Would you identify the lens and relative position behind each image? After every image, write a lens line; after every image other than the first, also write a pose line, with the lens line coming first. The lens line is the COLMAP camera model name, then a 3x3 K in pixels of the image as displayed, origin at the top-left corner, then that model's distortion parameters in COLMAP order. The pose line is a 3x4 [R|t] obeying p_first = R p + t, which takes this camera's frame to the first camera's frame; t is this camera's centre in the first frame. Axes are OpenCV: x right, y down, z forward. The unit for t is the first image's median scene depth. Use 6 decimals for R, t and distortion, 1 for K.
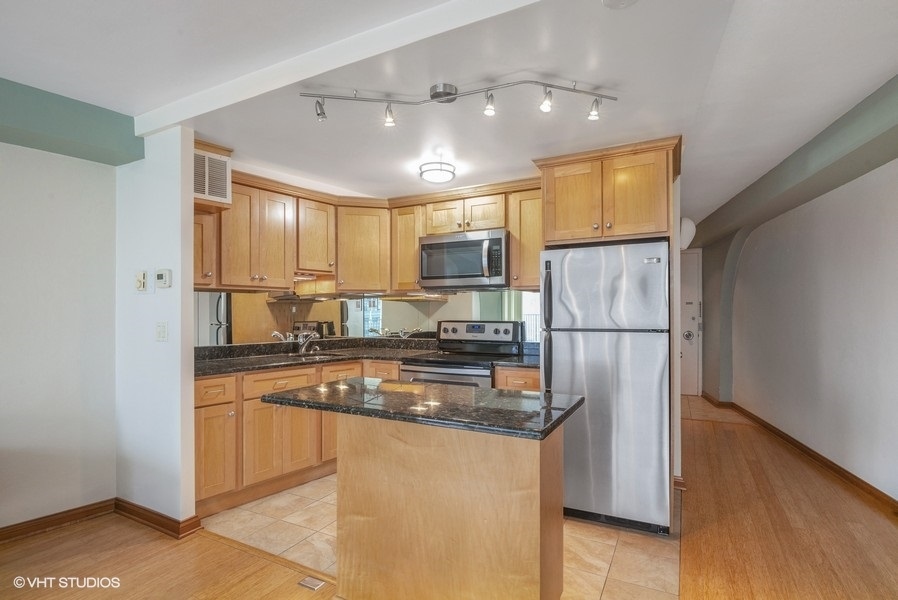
lens RADIAL K [[436.9, 0, 463.9], [0, 436.9, 310.2], [0, 0, 1]] dist [0.001280, -0.003136]
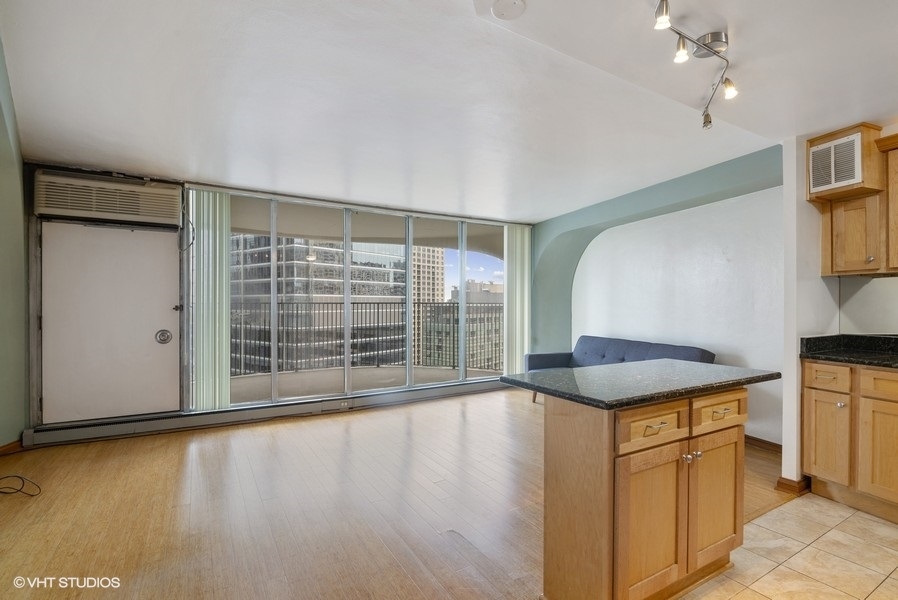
lens RADIAL K [[436.9, 0, 457.8], [0, 436.9, 303.9], [0, 0, 1]] dist [0.001280, -0.003136]
pose [[-0.530934, 0.005299, -0.847397, 0.610643], [0.008118, 0.999966, 0.001166, 0.004732], [0.847374, -0.006261, -0.530959, 0.663940]]
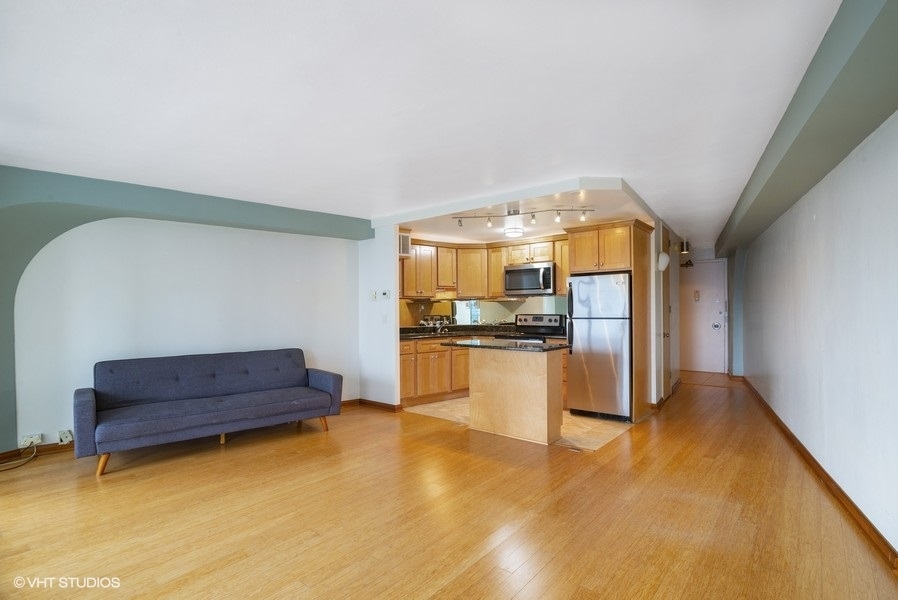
lens RADIAL K [[436.9, 0, 460.7], [0, 436.9, 311.3], [0, 0, 1]] dist [0.001280, -0.003136]
pose [[0.978029, -0.003666, -0.208437, 0.097702], [0.006215, 0.999914, 0.011579, -0.009415], [0.208376, -0.012620, 0.977967, -0.800942]]
